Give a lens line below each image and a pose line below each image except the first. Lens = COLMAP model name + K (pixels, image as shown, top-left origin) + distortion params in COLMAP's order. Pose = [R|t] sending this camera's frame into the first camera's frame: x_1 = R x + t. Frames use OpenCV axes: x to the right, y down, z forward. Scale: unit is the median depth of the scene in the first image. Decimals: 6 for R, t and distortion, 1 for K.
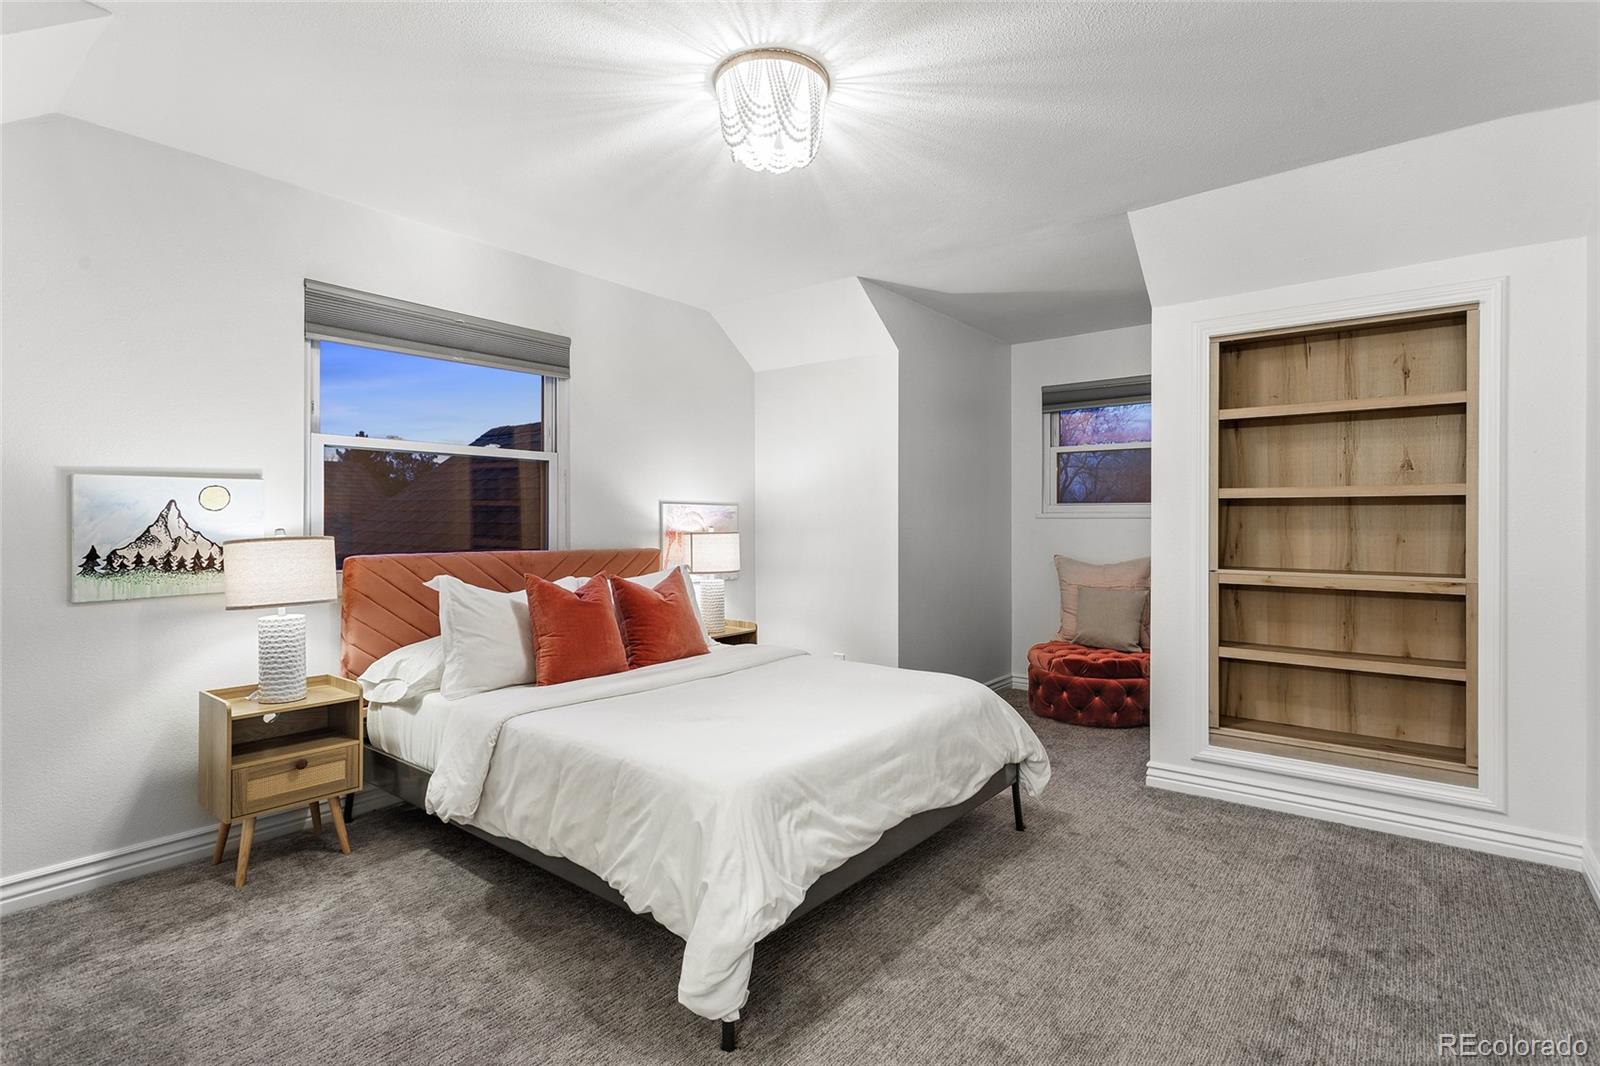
lens RADIAL K [[783.2, 0, 802.8], [0, 783.2, 505.5], [0, 0, 1]] dist [-0.001397, 0.000587]
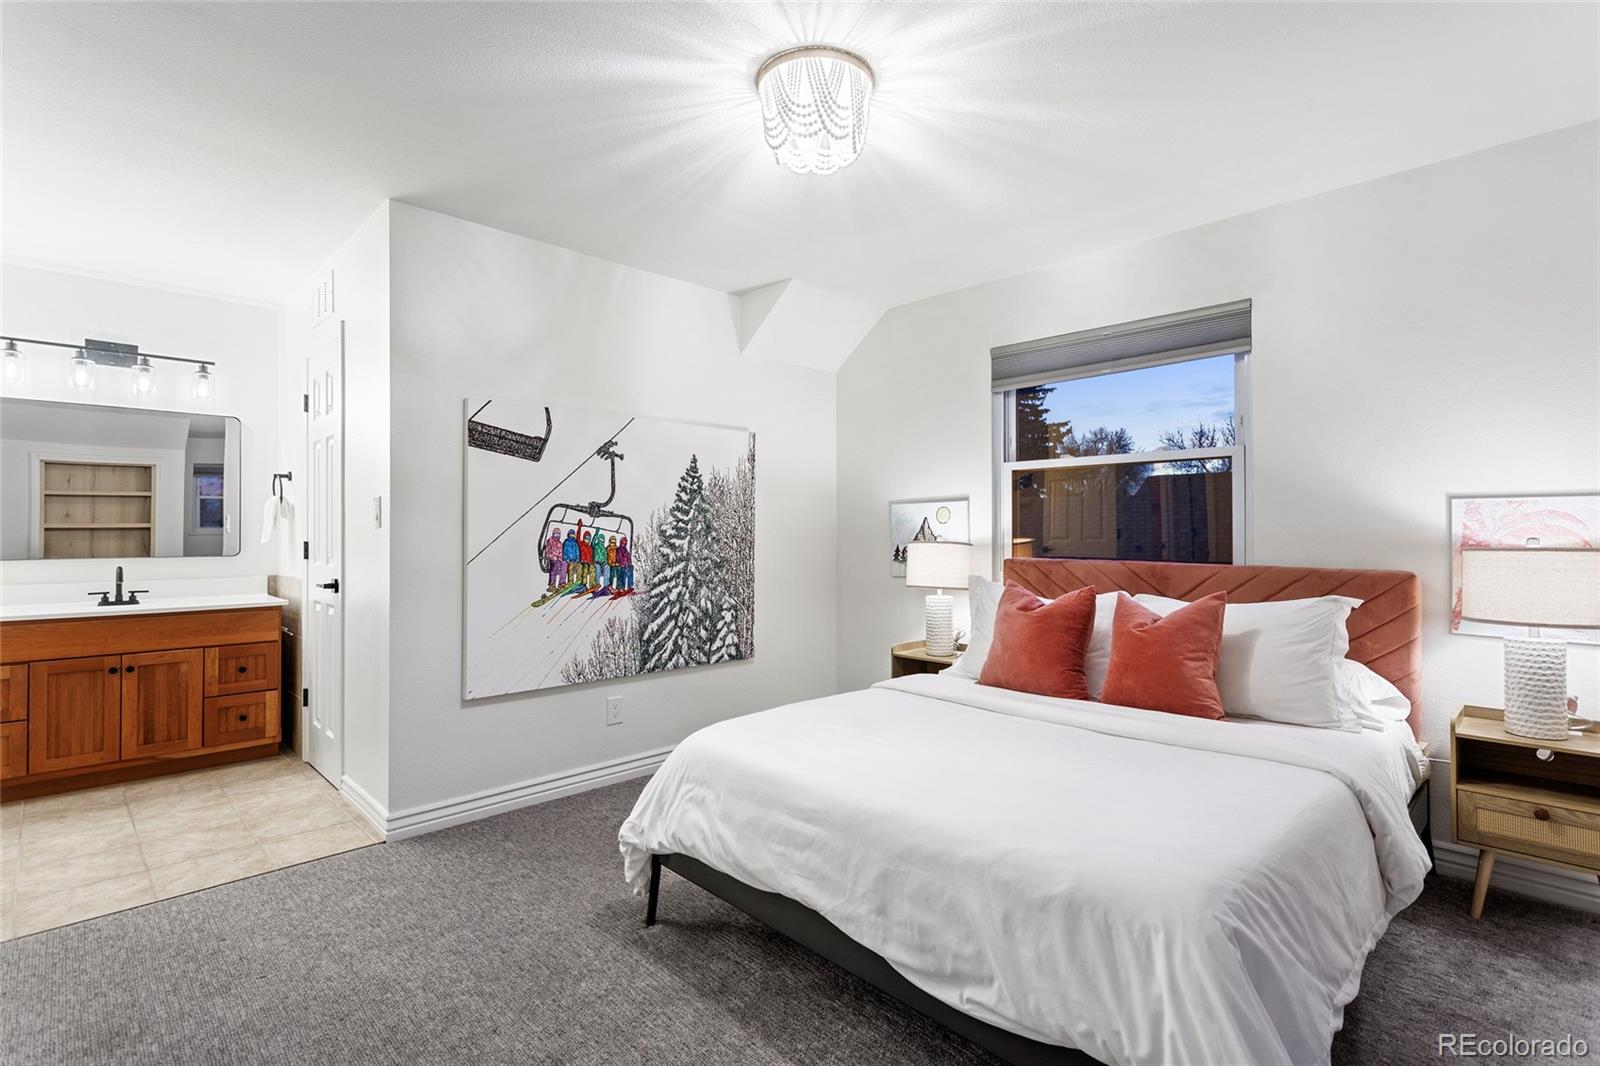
lens RADIAL K [[756.0, 0, 804.4], [0, 756.0, 524.8], [0, 0, 1]] dist [0.000590, 0.000582]
pose [[-0.132379, -0.007336, -0.991172, 0.784639], [0.026367, 0.999593, -0.010920, 0.018797], [0.990848, -0.027580, -0.132131, 0.969656]]
